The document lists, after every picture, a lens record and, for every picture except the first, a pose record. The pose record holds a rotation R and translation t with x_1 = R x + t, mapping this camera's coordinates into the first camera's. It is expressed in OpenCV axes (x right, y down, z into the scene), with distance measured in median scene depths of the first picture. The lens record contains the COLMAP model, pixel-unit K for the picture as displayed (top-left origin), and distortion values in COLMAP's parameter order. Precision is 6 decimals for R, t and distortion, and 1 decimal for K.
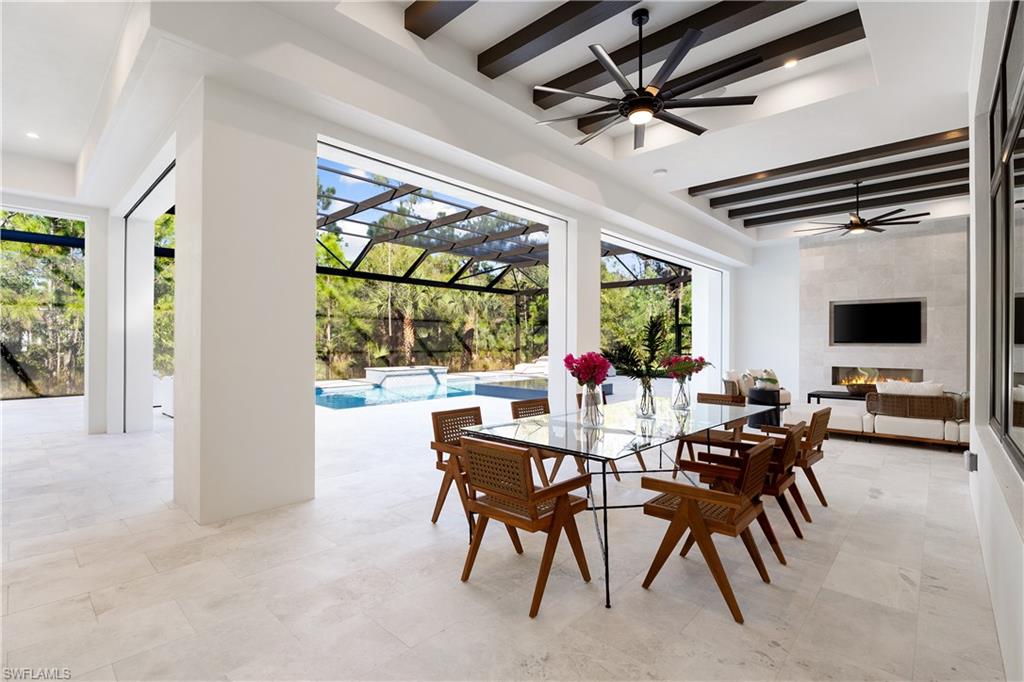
lens RADIAL K [[467.9, 0, 512.0], [0, 467.9, 341.0], [0, 0, 1]] dist [-0.003489, -0.000456]
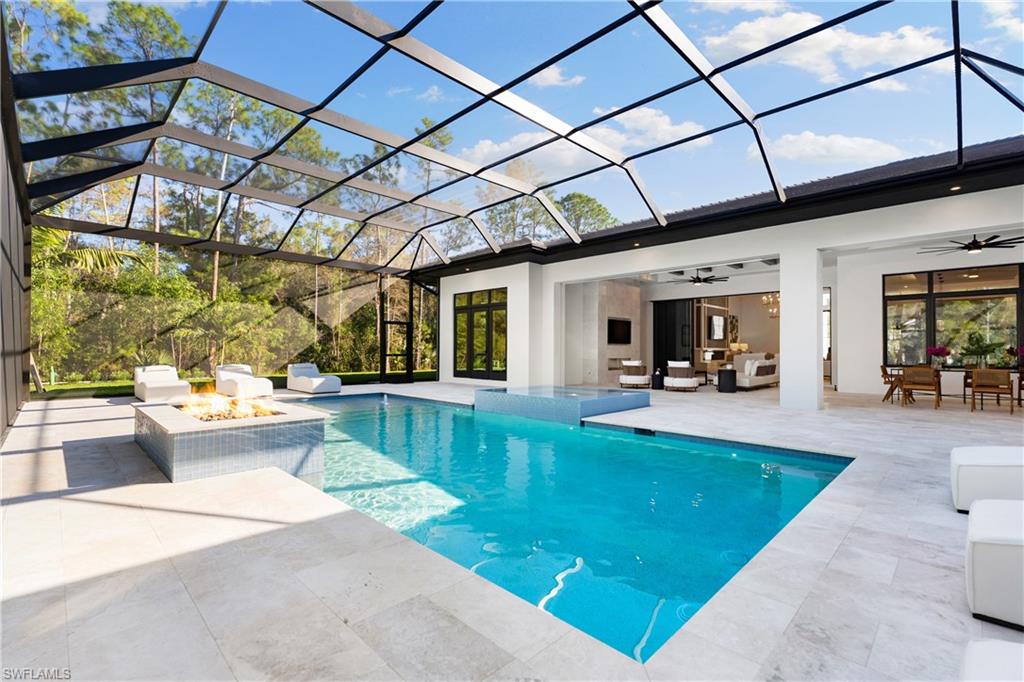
lens RADIAL K [[457.5, 0, 512.0], [0, 457.5, 341.0], [0, 0, 1]] dist [0.000114, -0.000915]
pose [[0.038543, 0.017231, 0.999108, -0.838835], [-0.007581, 0.999828, -0.016951, 0.025711], [-0.999228, -0.006921, 0.038667, 1.243714]]
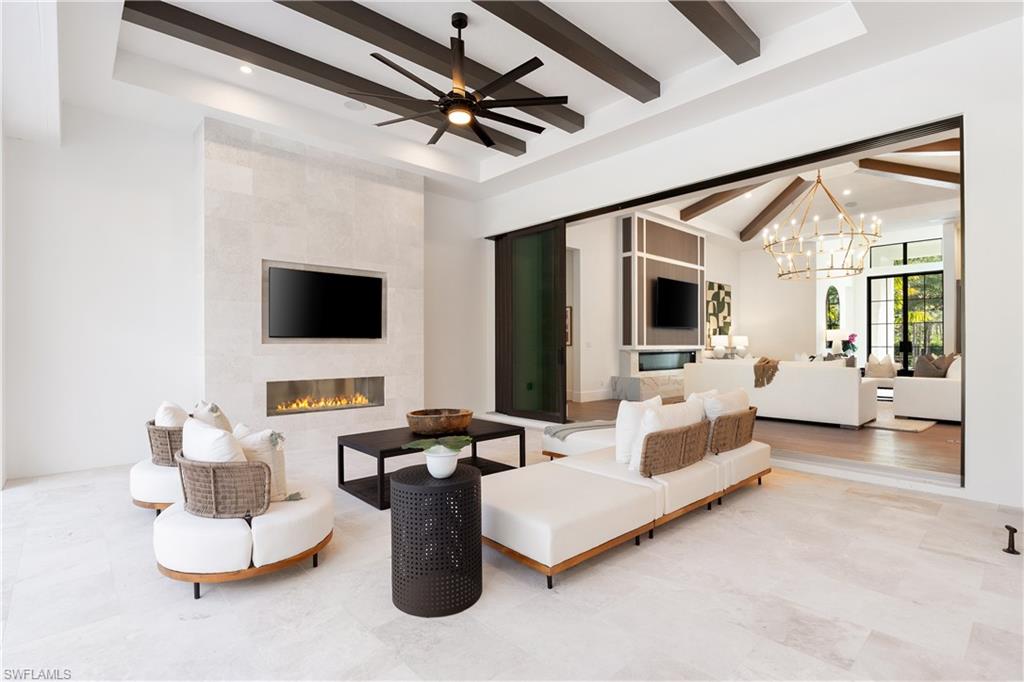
lens RADIAL K [[496.1, 0, 512.0], [0, 496.1, 341.0], [0, 0, 1]] dist [-0.001656, -0.000354]
pose [[0.078890, 0.004094, 0.996875, 0.144436], [-0.001393, 0.999991, -0.003997, 0.009422], [-0.996882, -0.001073, 0.078895, 0.667309]]
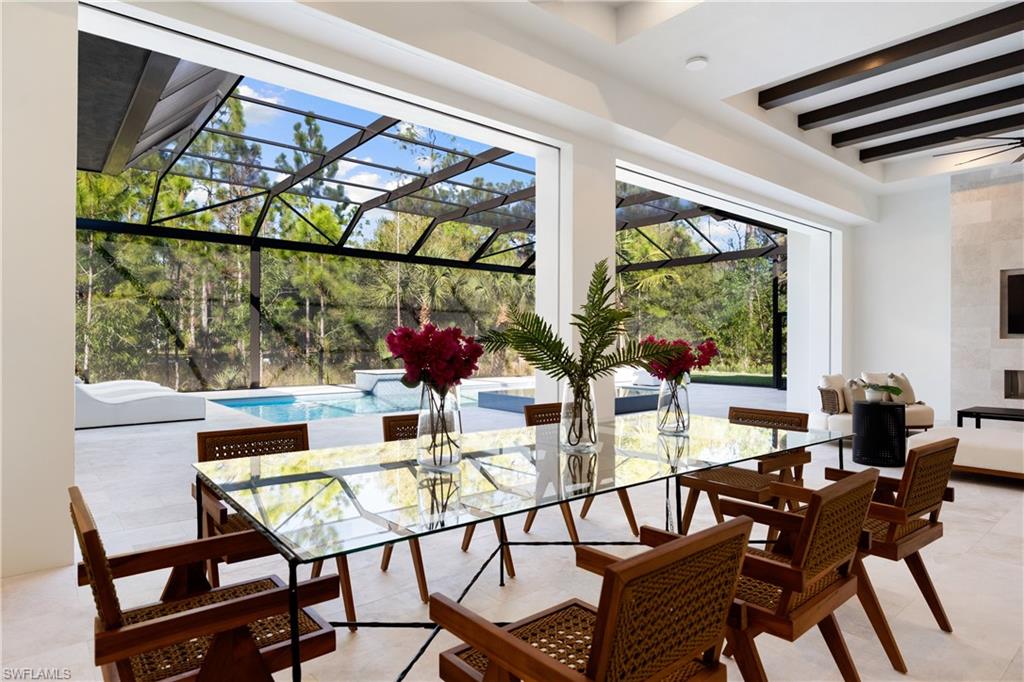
lens RADIAL K [[574.1, 0, 512.0], [0, 574.1, 341.0], [0, 0, 1]] dist [0.001874, -0.002331]
pose [[0.991939, -0.001595, -0.126704, 0.104609], [0.001670, 0.999998, 0.000492, 0.012792], [0.126703, -0.000700, 0.991940, 0.118665]]
